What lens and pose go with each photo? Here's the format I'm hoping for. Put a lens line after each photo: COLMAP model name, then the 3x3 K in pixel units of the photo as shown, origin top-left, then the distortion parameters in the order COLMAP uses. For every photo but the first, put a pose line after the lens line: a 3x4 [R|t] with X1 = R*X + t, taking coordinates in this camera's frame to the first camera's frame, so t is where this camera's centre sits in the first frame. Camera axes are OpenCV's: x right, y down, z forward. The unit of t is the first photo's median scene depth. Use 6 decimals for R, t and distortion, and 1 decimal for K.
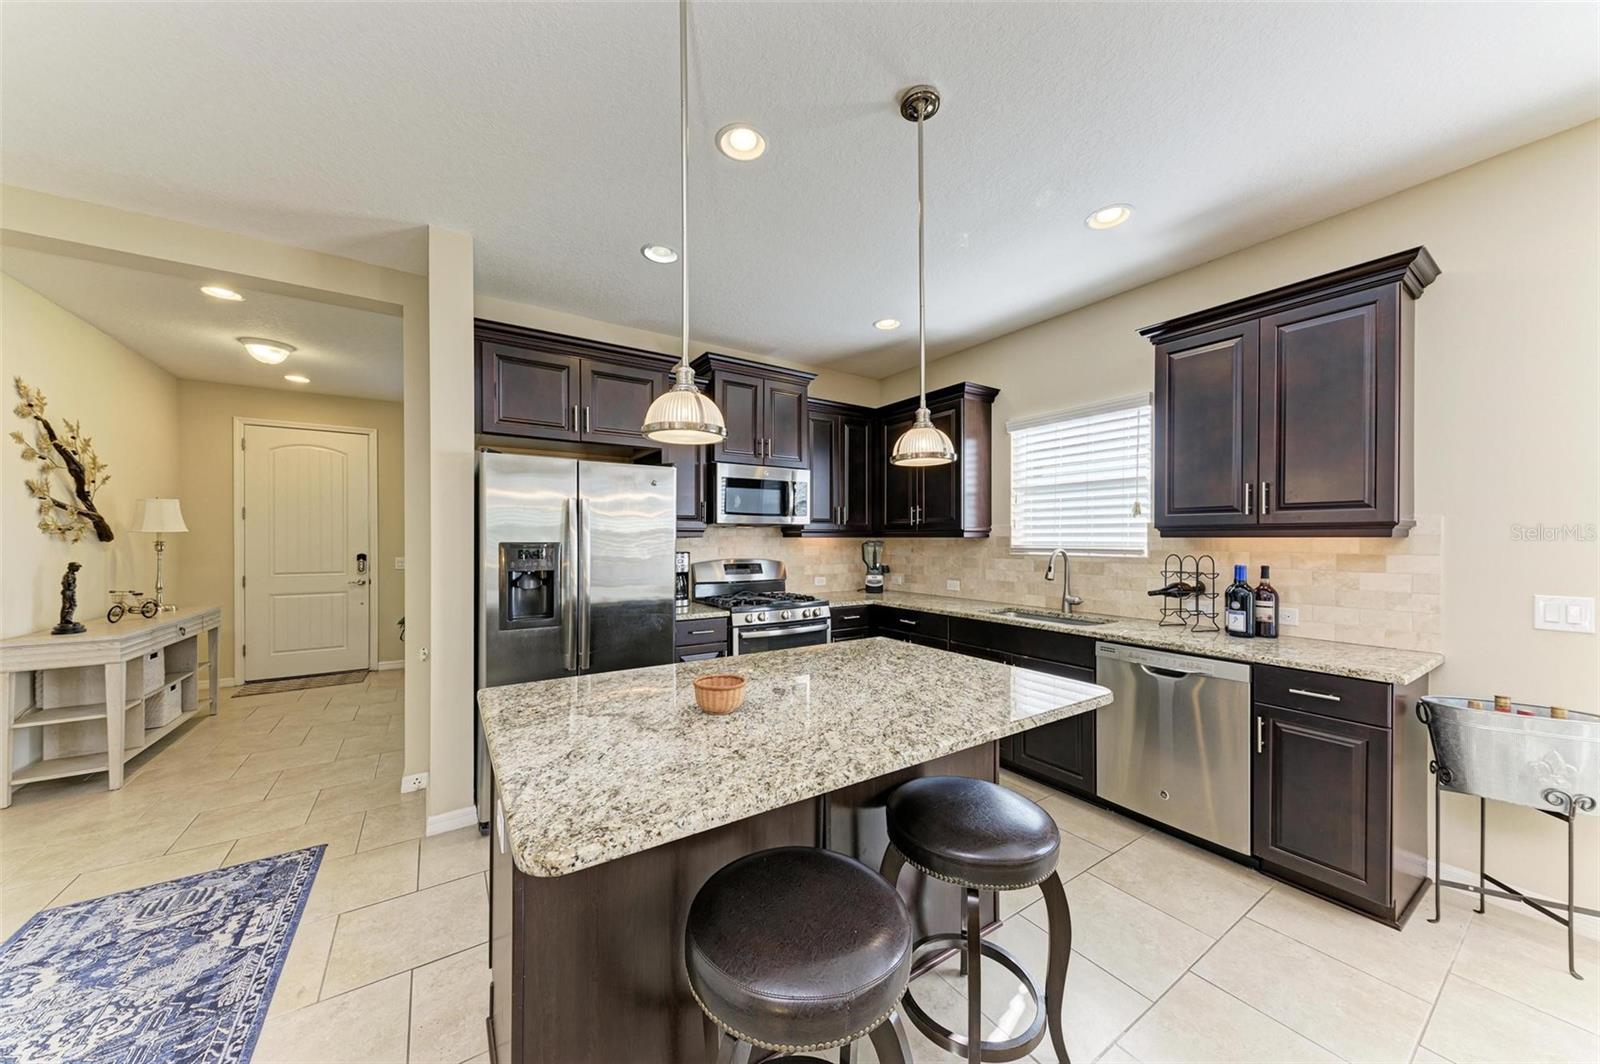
lens RADIAL K [[550.1, 0, 804.1], [0, 550.1, 535.9], [0, 0, 1]] dist [0.009599, -0.000645]
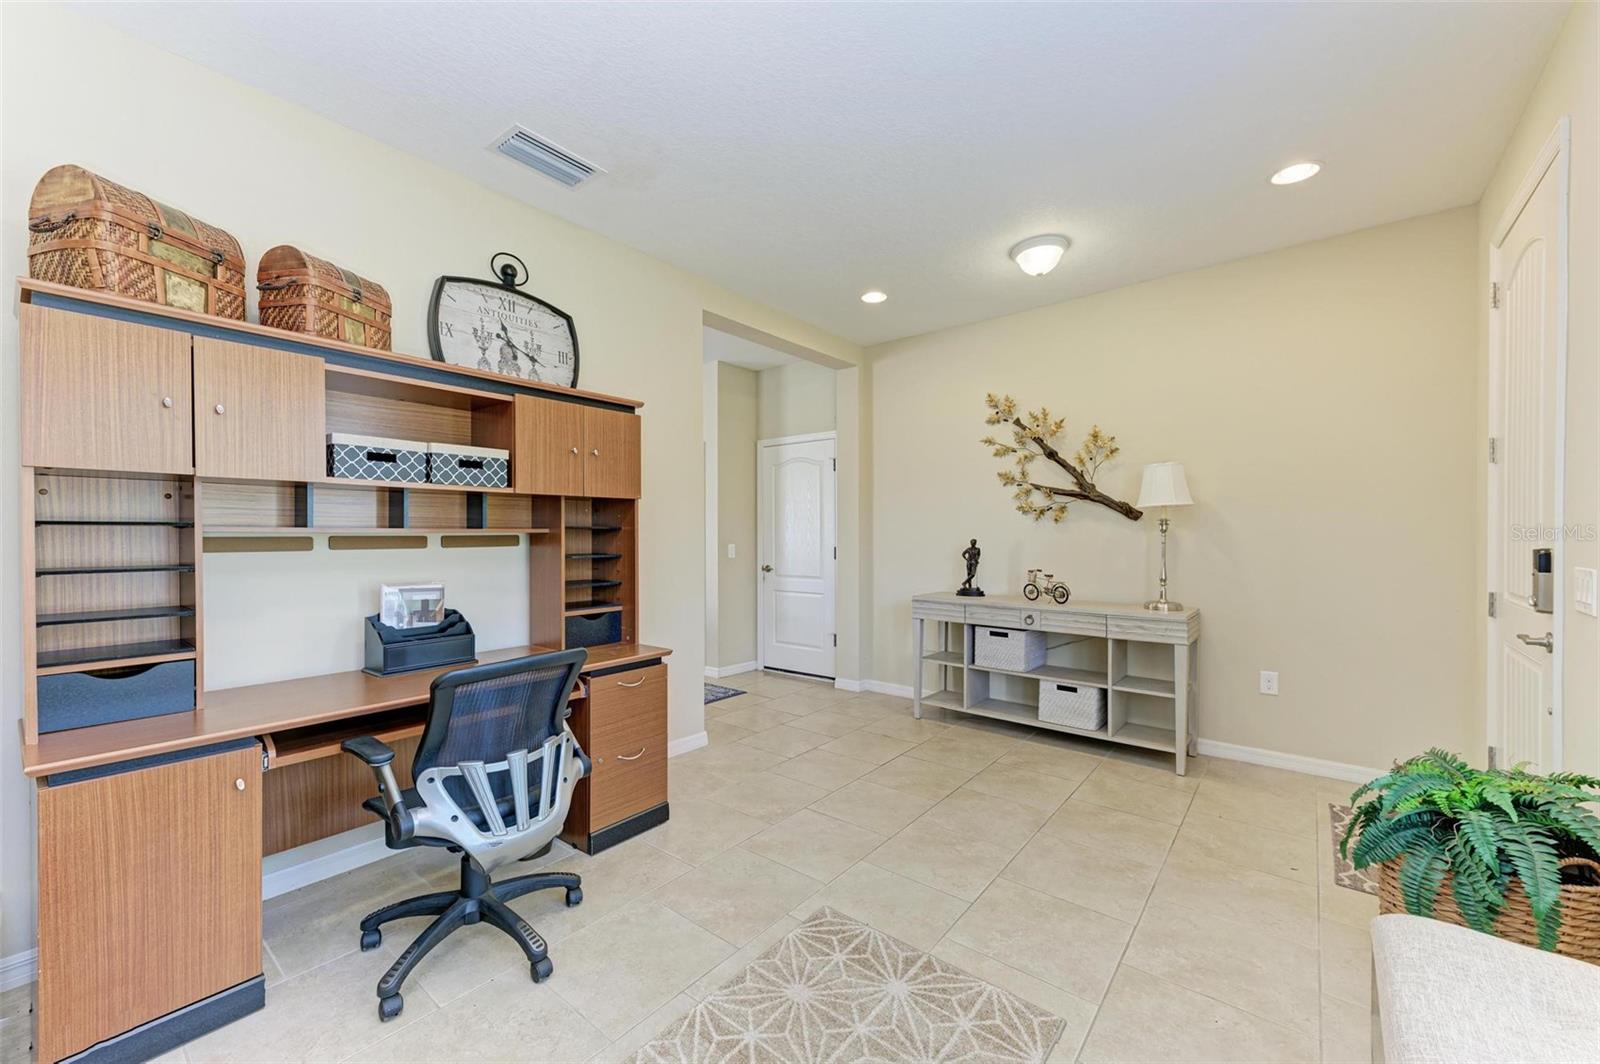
lens RADIAL K [[620.0, 0, 801.0], [0, 620.0, 539.2], [0, 0, 1]] dist [0.001677, 0.000049]
pose [[-0.955649, 0.001609, -0.294504, -0.551420], [0.001009, 0.999997, 0.002189, 0.044114], [0.294507, 0.001795, -0.955648, 2.167448]]
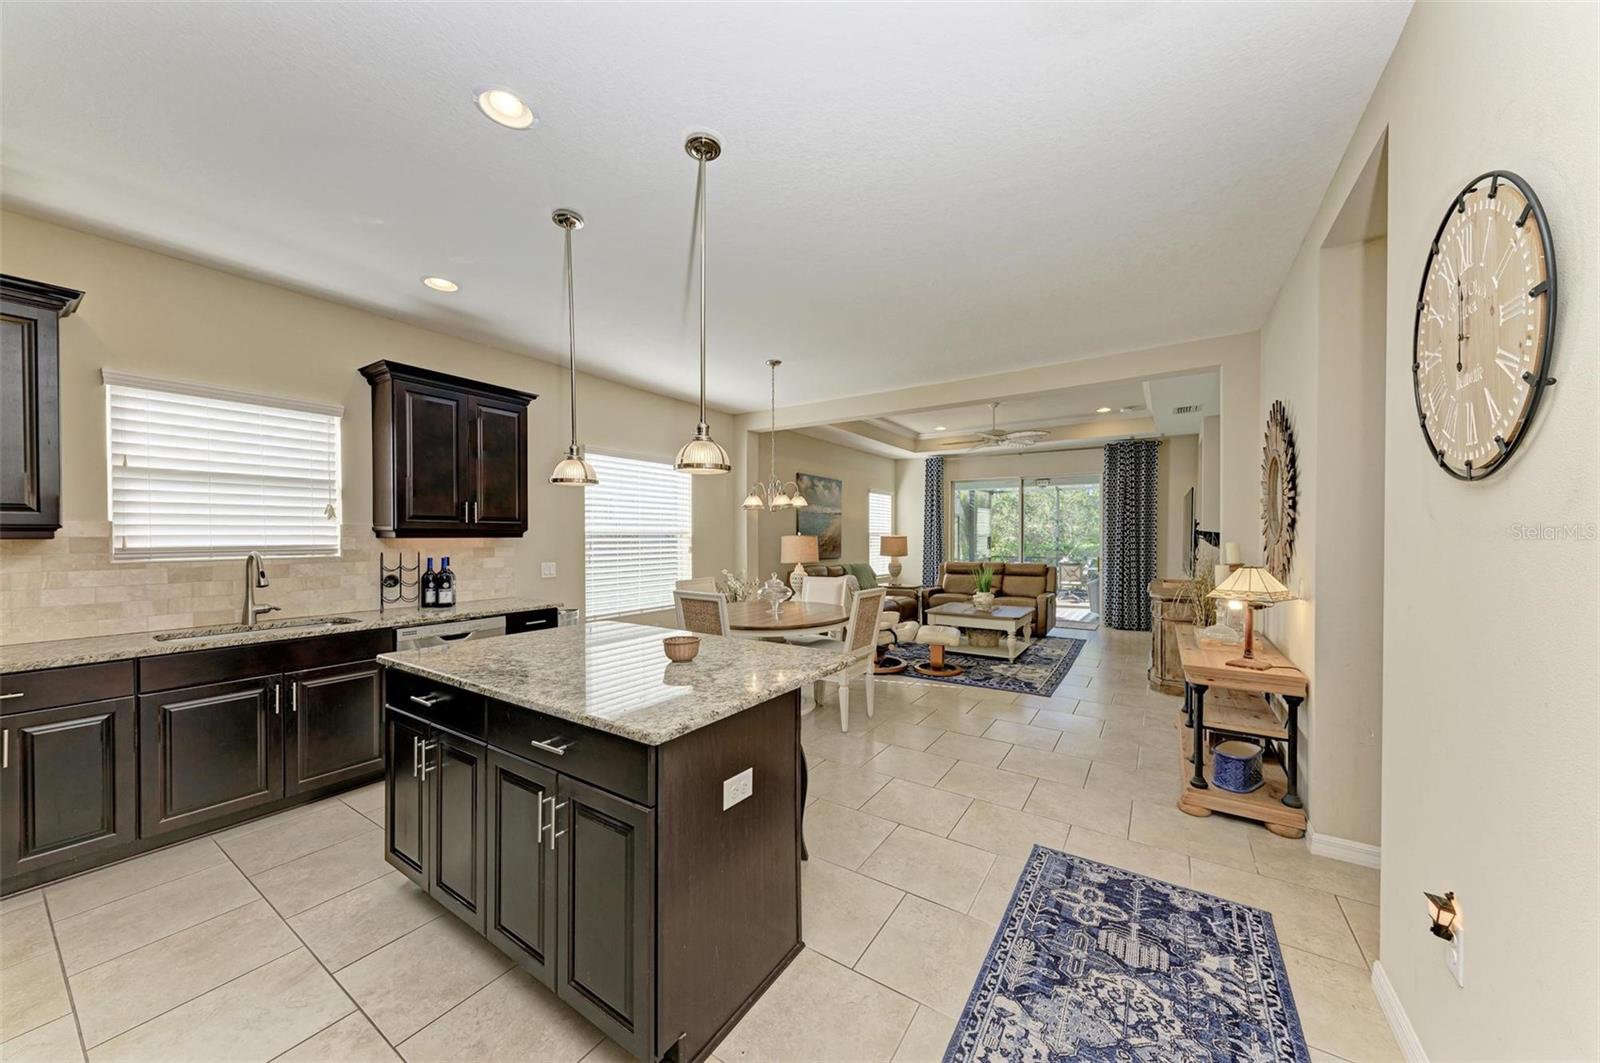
lens RADIAL K [[550.1, 0, 798.7], [0, 550.1, 538.4], [0, 0, 1]] dist [0.009599, -0.000645]
pose [[-0.383153, -0.004115, 0.923676, -0.749867], [-0.003127, 0.999990, 0.003158, -0.002610], [-0.923680, -0.001678, -0.383162, 0.598594]]
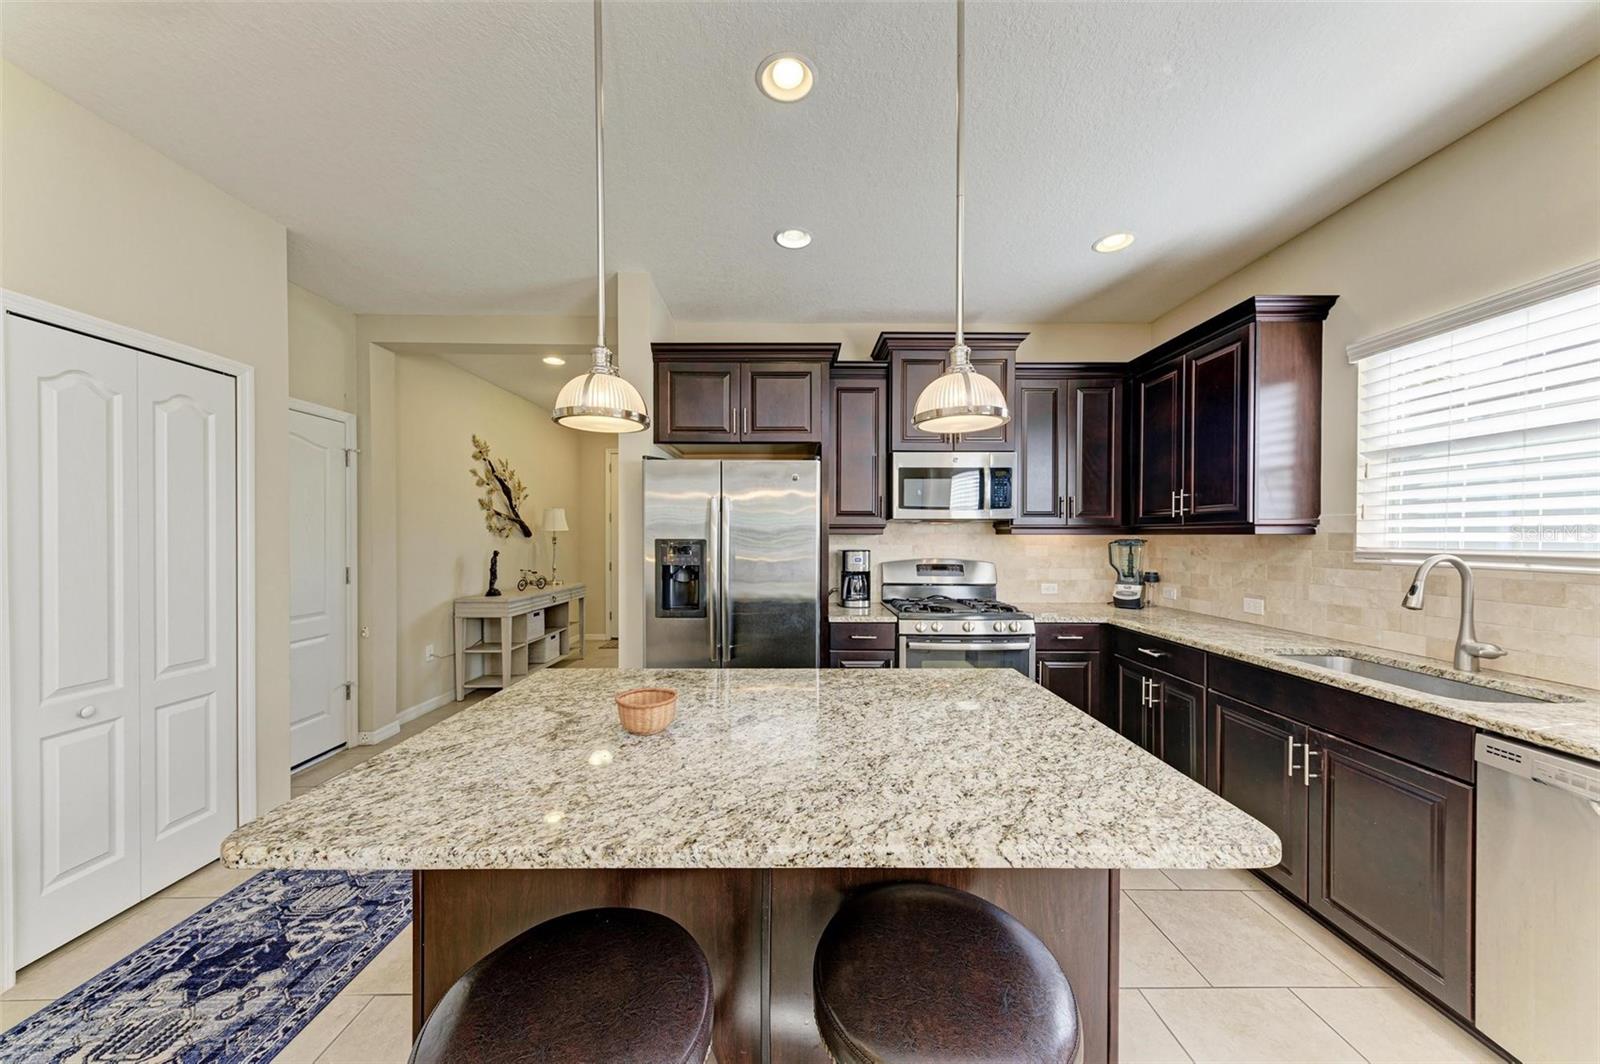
lens RADIAL K [[550.1, 0, 805.6], [0, 550.1, 537.2], [0, 0, 1]] dist [0.009599, -0.000645]
pose [[0.835054, 0.002514, -0.550162, 0.257672], [0.001585, 0.999974, 0.006976, 0.000822], [0.550165, -0.006697, 0.835029, 0.190614]]
